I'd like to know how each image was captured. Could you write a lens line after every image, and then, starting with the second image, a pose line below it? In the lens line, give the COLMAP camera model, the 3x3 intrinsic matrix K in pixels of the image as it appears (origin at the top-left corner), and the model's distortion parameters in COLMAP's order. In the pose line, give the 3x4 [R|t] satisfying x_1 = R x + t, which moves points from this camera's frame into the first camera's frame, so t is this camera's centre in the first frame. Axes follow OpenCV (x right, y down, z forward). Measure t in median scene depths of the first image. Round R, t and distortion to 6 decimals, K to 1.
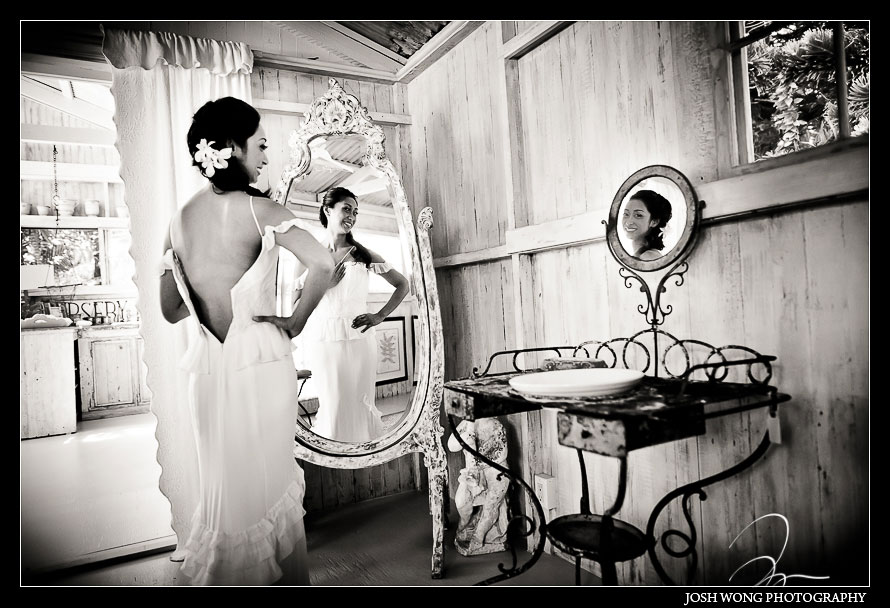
lens RADIAL K [[588.0, 0, 445.0], [0, 588.0, 304.0], [0, 0, 1]] dist [-0.022353, 0.002288]
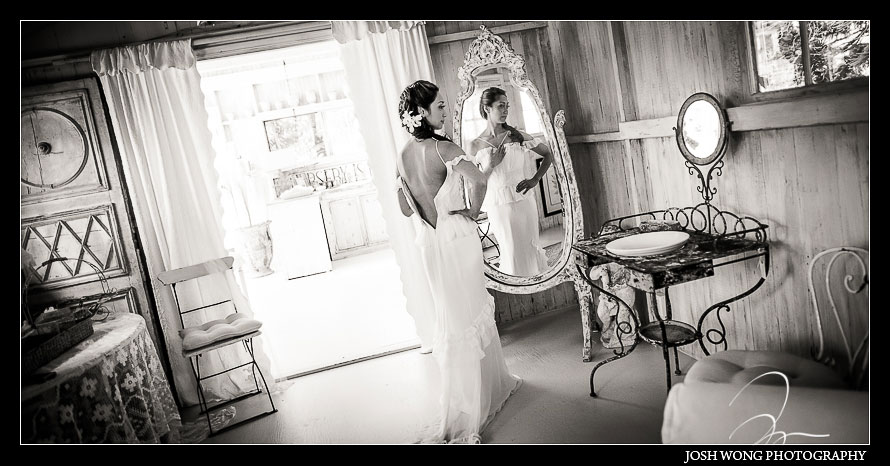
lens RADIAL K [[582.9, 0, 445.0], [0, 582.9, 233.0], [0, 0, 1]] dist [-0.000771, 0.000722]
pose [[0.946754, -0.071023, -0.314026, 0.143105], [0.130307, 0.976437, 0.172019, -0.178579], [0.294409, -0.203780, 0.933701, -0.485152]]
